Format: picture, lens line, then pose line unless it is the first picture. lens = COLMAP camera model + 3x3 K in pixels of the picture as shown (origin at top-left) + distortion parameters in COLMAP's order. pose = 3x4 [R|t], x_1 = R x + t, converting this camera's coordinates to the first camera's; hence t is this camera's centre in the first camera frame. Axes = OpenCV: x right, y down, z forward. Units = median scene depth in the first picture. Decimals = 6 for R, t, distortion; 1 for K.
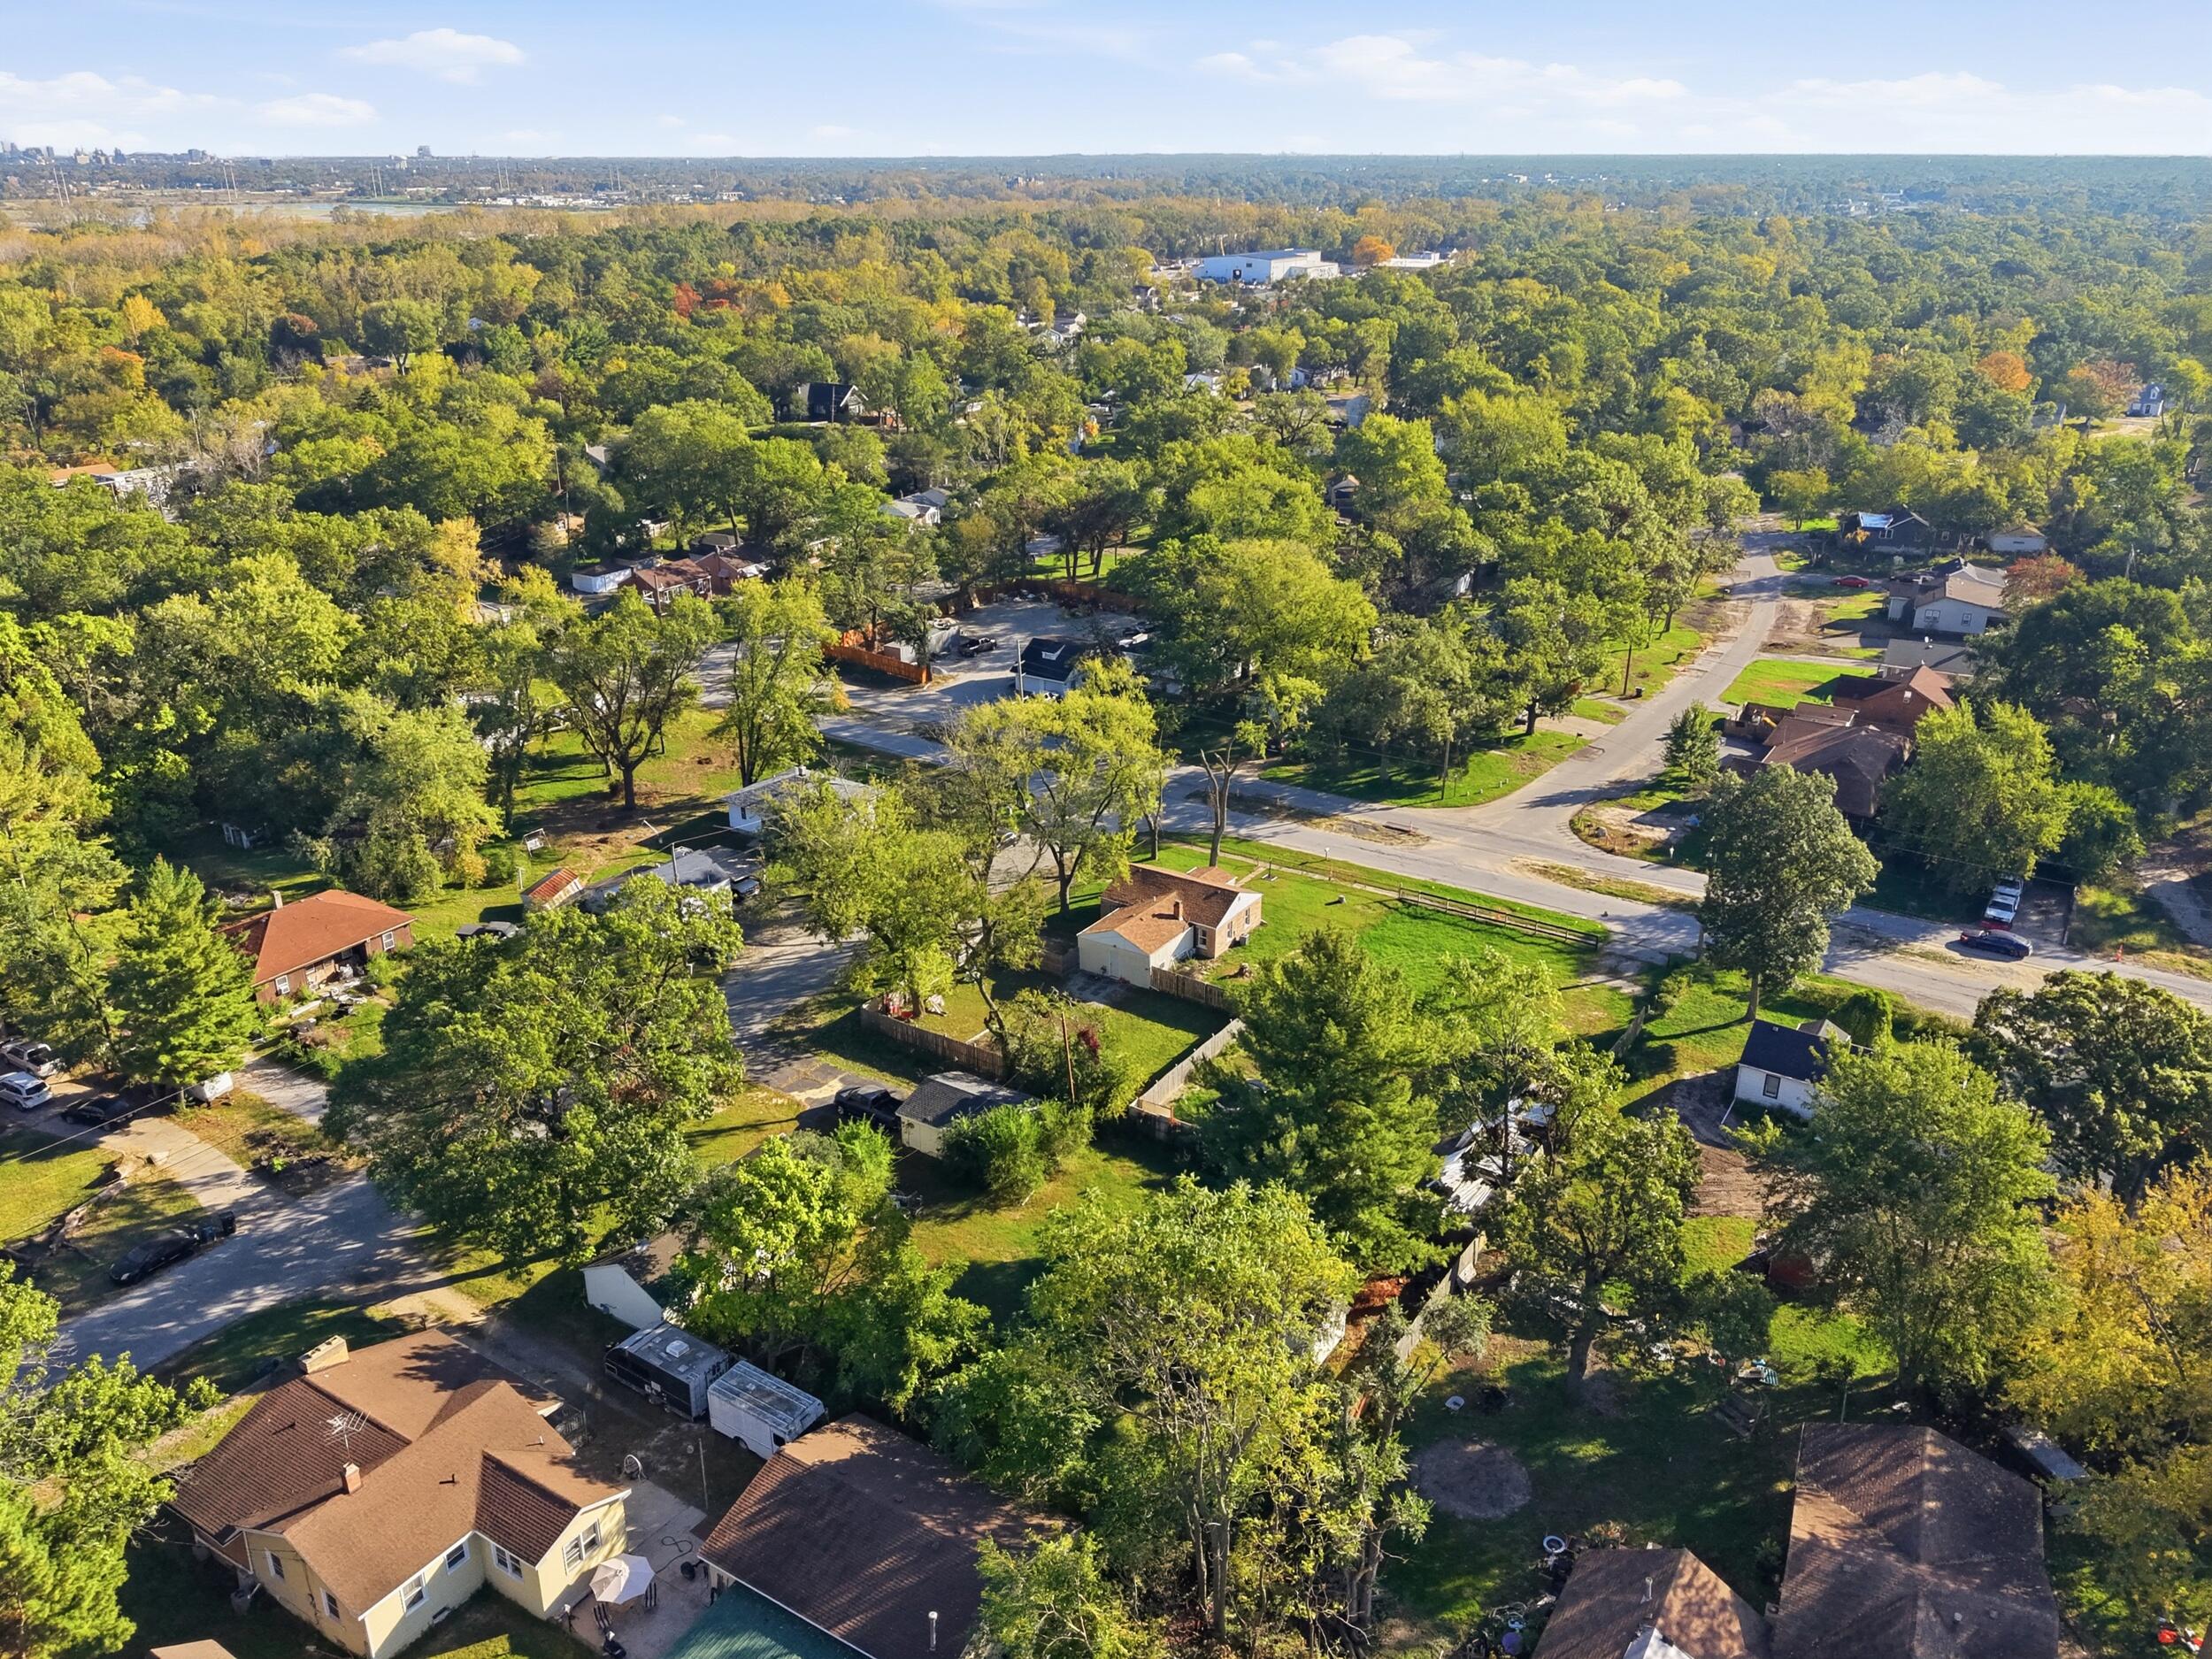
lens RADIAL K [[1814.2, 0, 1114.1], [0, 1814.2, 835.0], [0, 0, 1]] dist [0.178618, -0.354415]
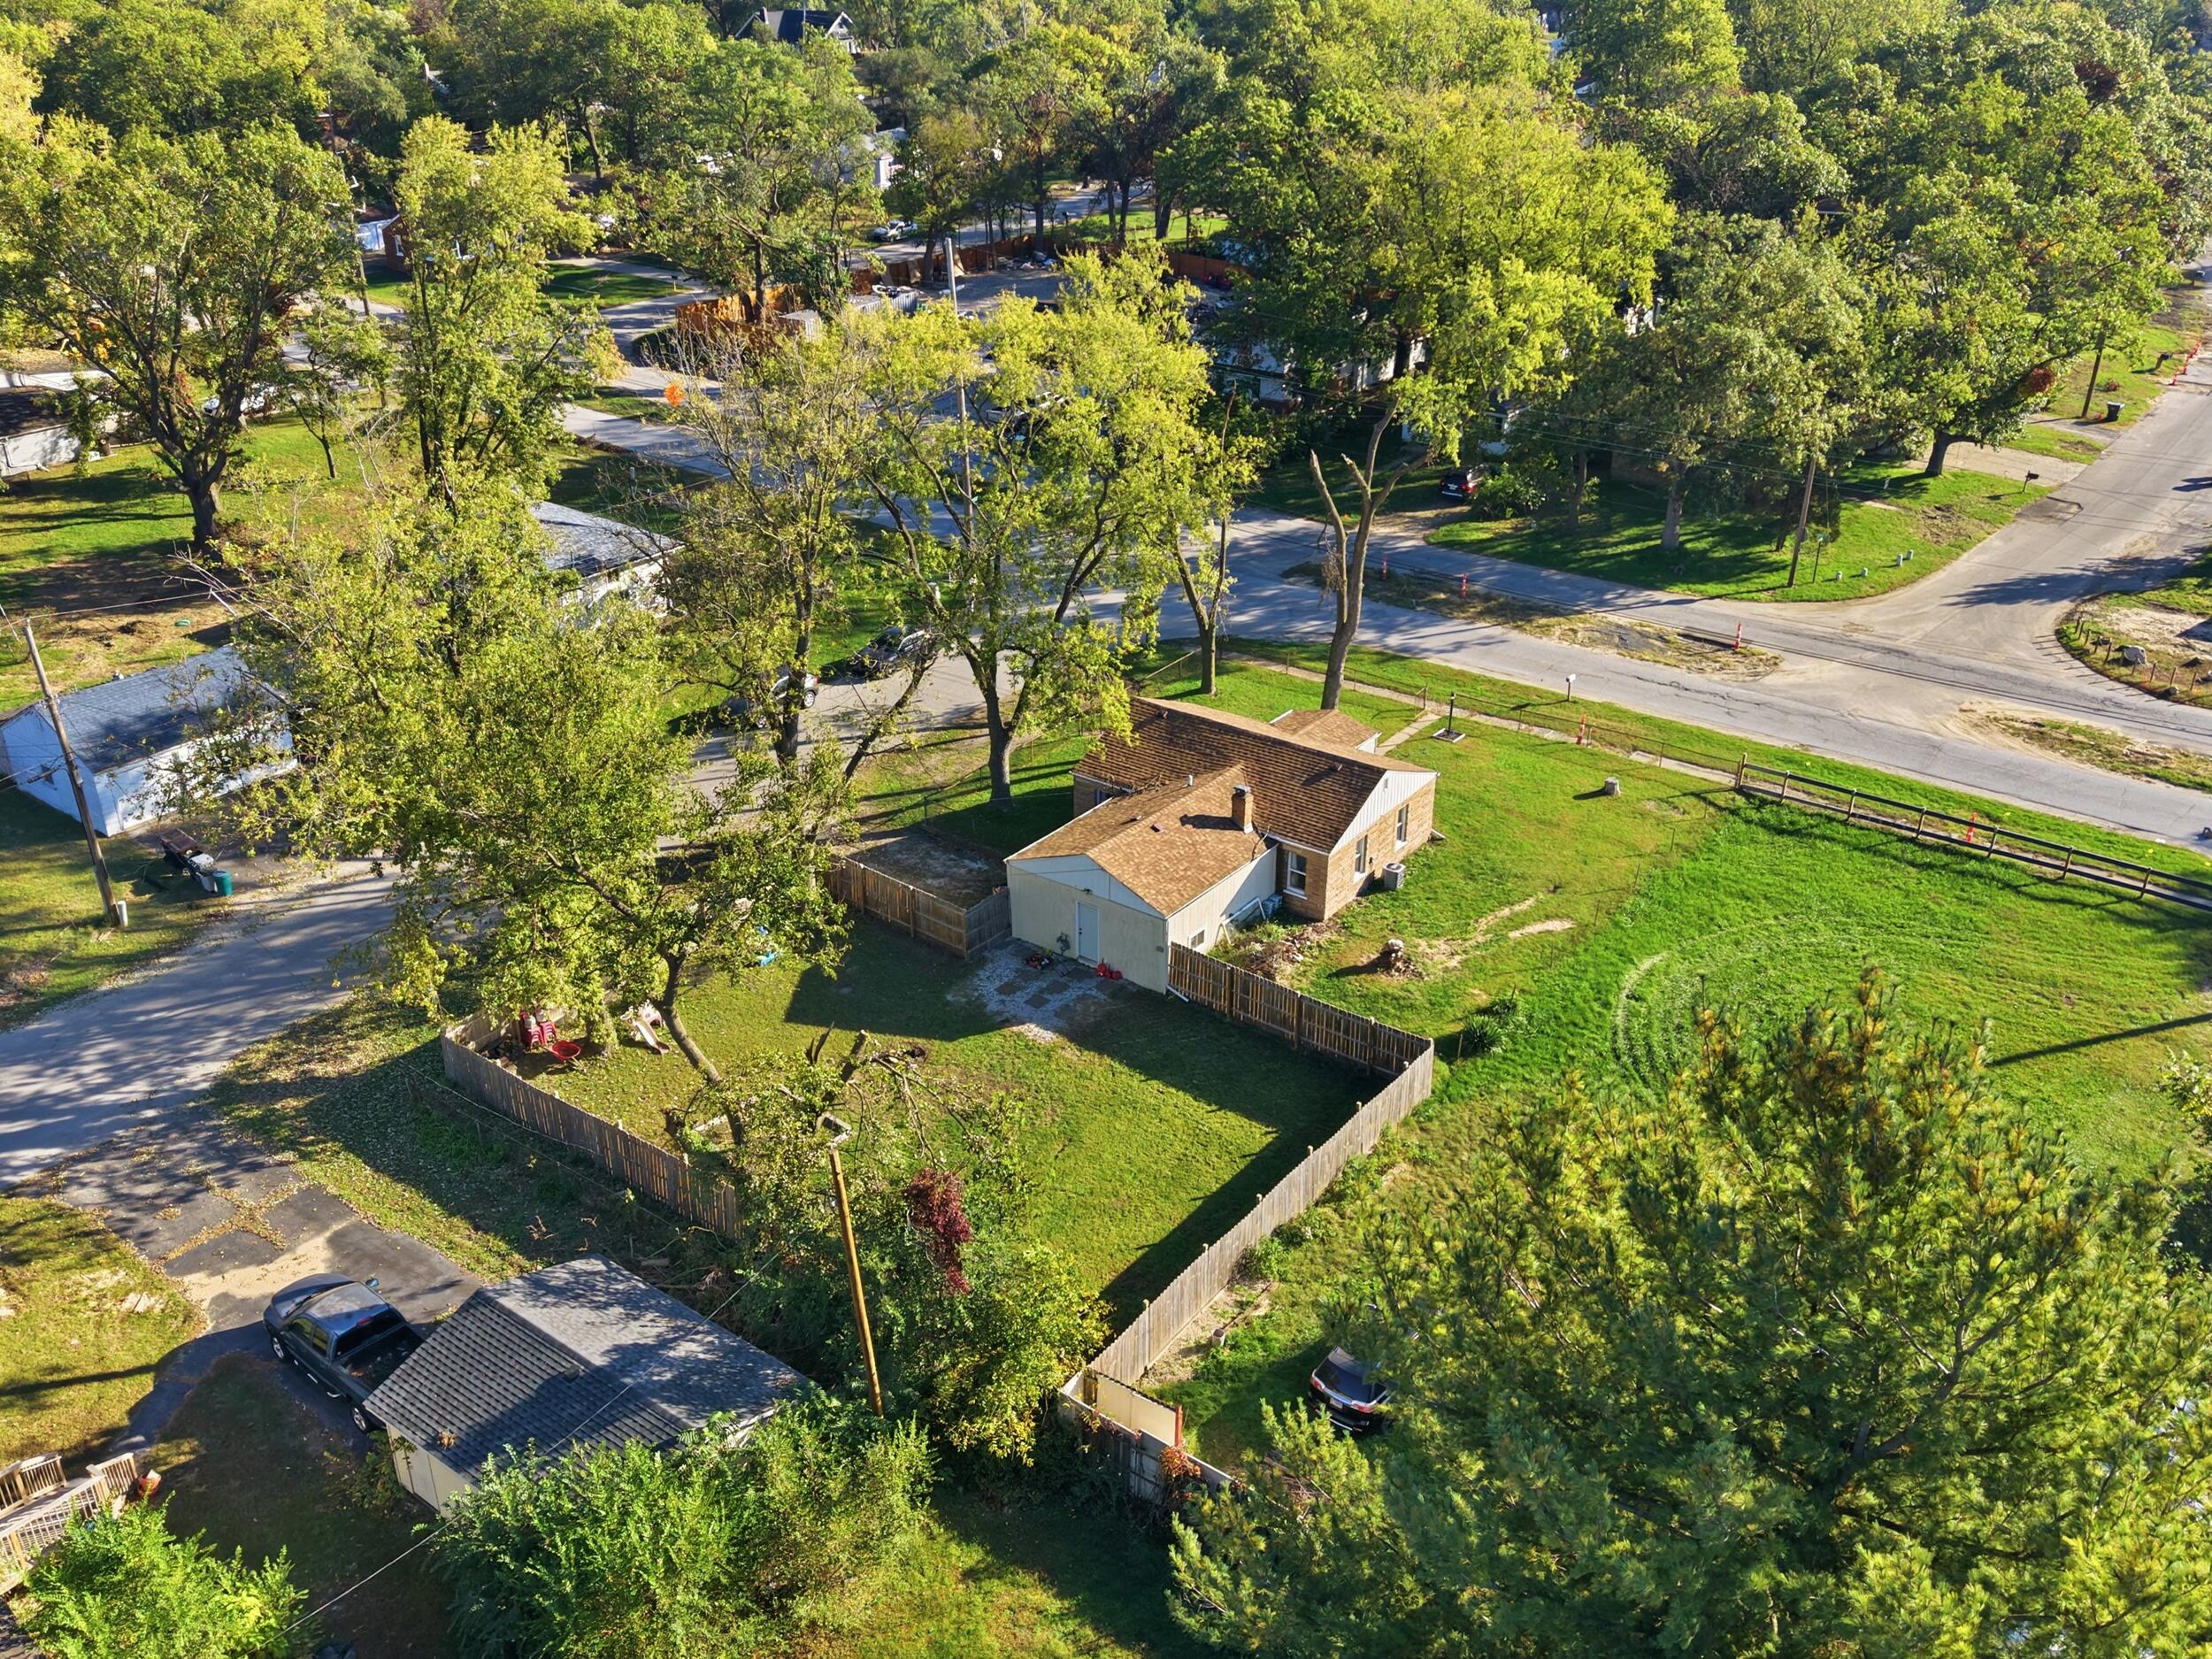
lens RADIAL K [[1814.2, 0, 1114.1], [0, 1814.2, 835.0], [0, 0, 1]] dist [0.178618, -0.354415]
pose [[0.997532, 0.027501, -0.064608, 0.031169], [-0.021891, 0.996056, 0.085984, 0.010669], [0.066718, -0.084358, 0.994199, 0.536376]]
